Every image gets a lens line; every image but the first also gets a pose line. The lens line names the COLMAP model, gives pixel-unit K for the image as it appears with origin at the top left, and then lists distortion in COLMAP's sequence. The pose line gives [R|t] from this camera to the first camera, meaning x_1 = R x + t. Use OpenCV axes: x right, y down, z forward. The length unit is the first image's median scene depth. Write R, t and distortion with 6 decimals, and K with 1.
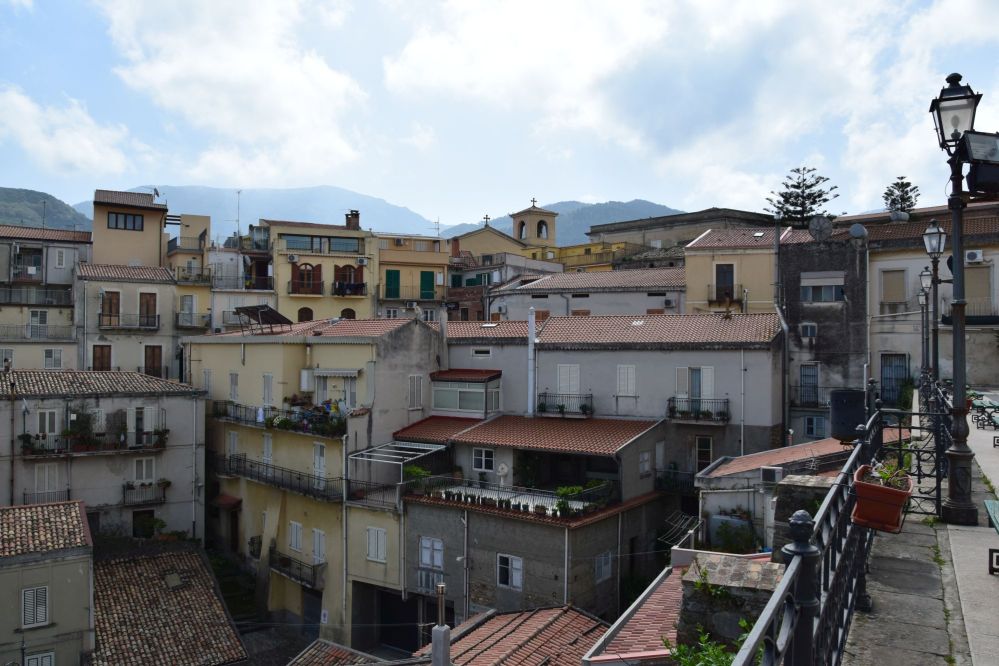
lens RADIAL K [[779.0, 0, 502.5], [0, 779.0, 329.2], [0, 0, 1]] dist [-0.044509, -0.006182]
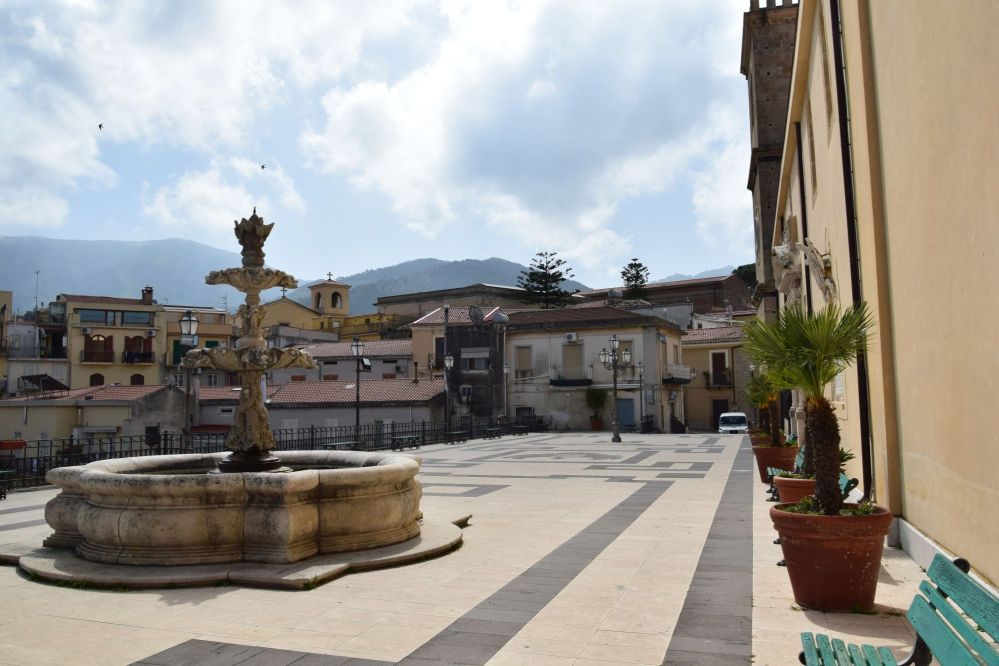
lens RADIAL K [[779.0, 0, 494.3], [0, 779.0, 336.9], [0, 0, 1]] dist [-0.044509, -0.006182]
pose [[0.985486, -0.002086, 0.169743, 0.140571], [0.012708, 0.998025, -0.061513, -0.005650], [-0.169279, 0.062777, 0.983567, -0.229719]]
